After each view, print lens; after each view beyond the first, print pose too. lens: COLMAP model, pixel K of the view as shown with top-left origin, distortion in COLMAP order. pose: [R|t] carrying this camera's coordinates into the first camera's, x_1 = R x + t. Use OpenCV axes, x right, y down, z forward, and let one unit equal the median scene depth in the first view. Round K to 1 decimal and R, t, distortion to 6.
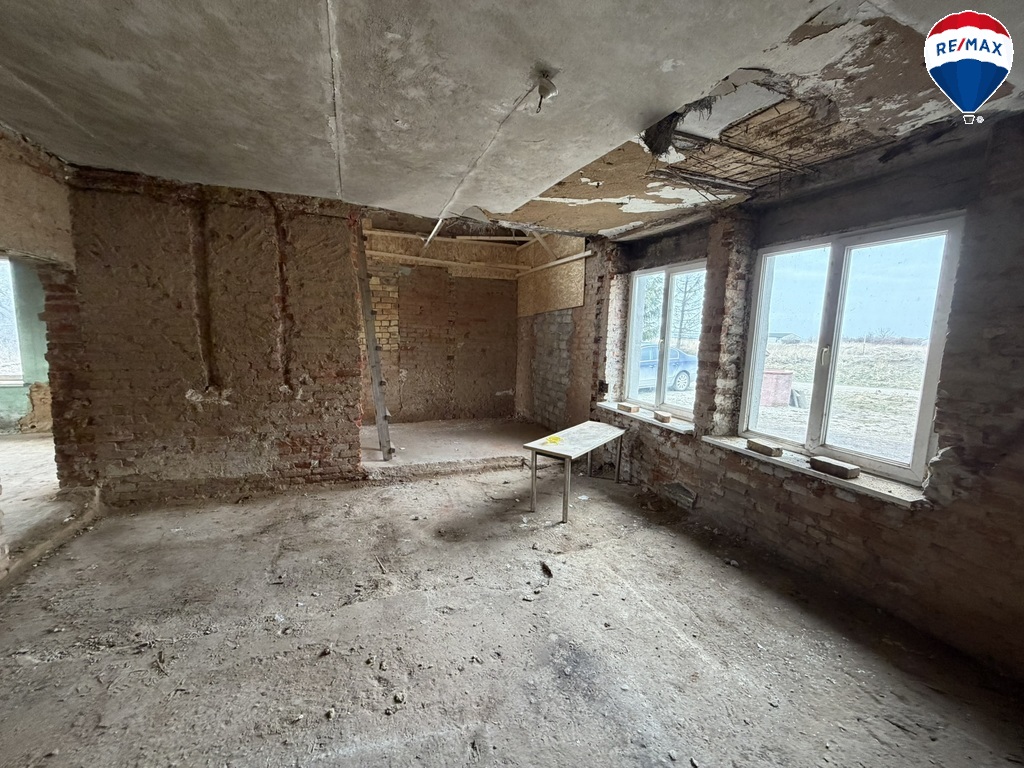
lens RADIAL K [[407.1, 0, 508.5], [0, 407.1, 384.6], [0, 0, 1]] dist [-0.000684, 0.000322]
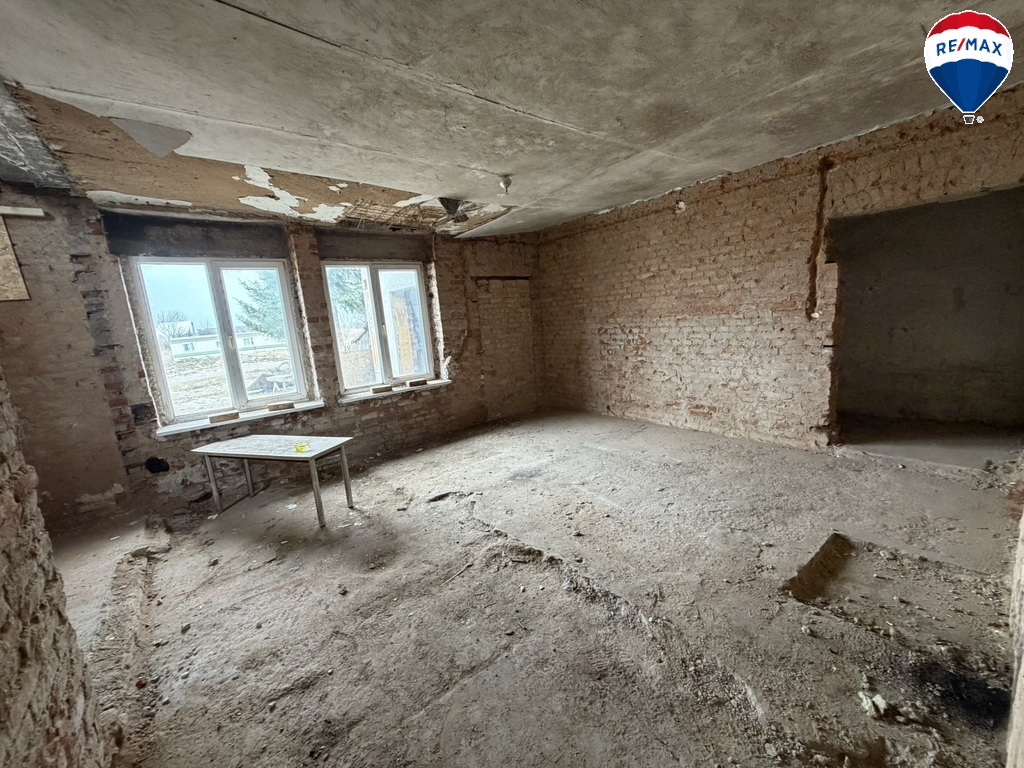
lens RADIAL K [[407.1, 0, 508.5], [0, 407.1, 384.6], [0, 0, 1]] dist [-0.000684, 0.000322]
pose [[-0.293082, -0.167437, 0.941312, -0.940852], [0.193430, 0.953802, 0.229884, -0.123728], [-0.936316, 0.249453, -0.247155, 0.840487]]
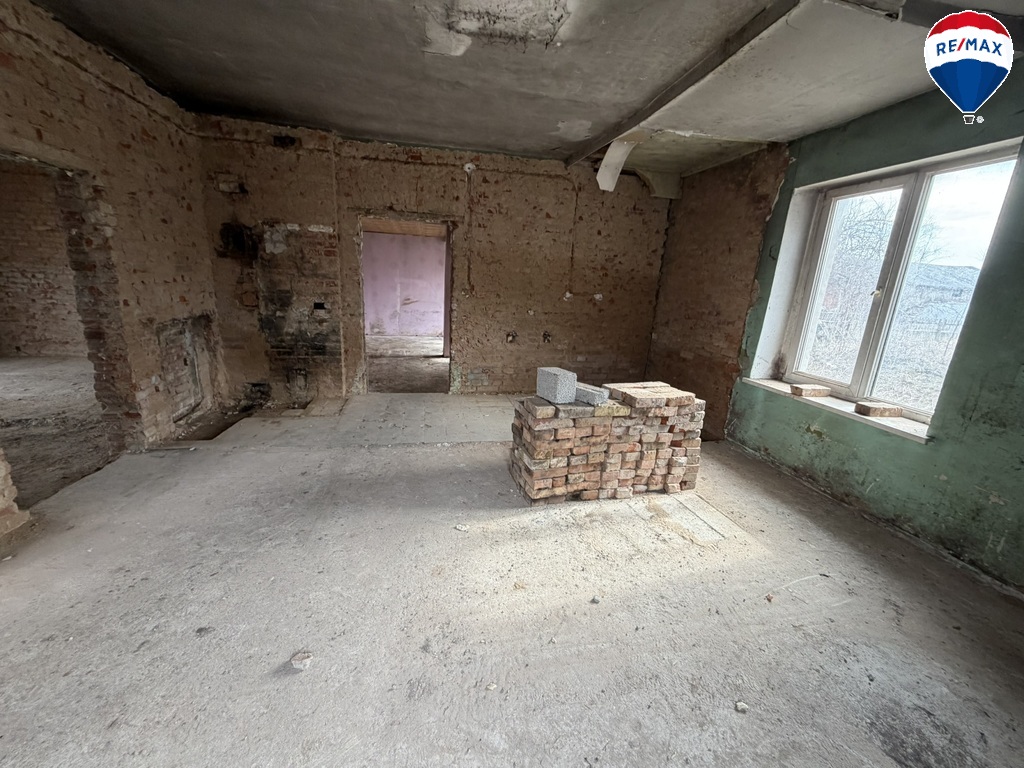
lens RADIAL K [[407.1, 0, 508.5], [0, 407.1, 384.6], [0, 0, 1]] dist [-0.000684, 0.000322]
pose [[-0.980513, -0.120898, 0.154848, -1.894124], [-0.055098, 0.925812, 0.373948, -0.202948], [-0.188570, 0.358129, -0.914432, 1.342236]]
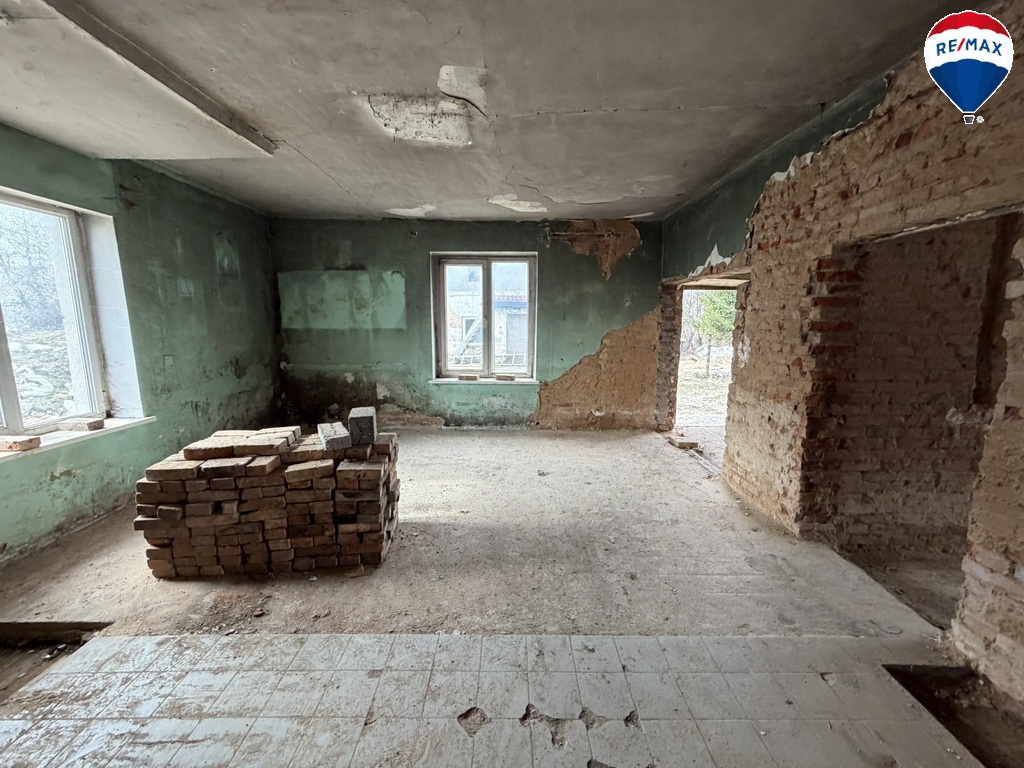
lens RADIAL K [[407.1, 0, 508.5], [0, 407.1, 384.6], [0, 0, 1]] dist [-0.000684, 0.000322]
pose [[0.930781, 0.032969, -0.364088, -1.332667], [-0.025102, 0.999338, 0.026322, -0.030395], [0.364715, -0.015360, 0.930993, 0.024942]]
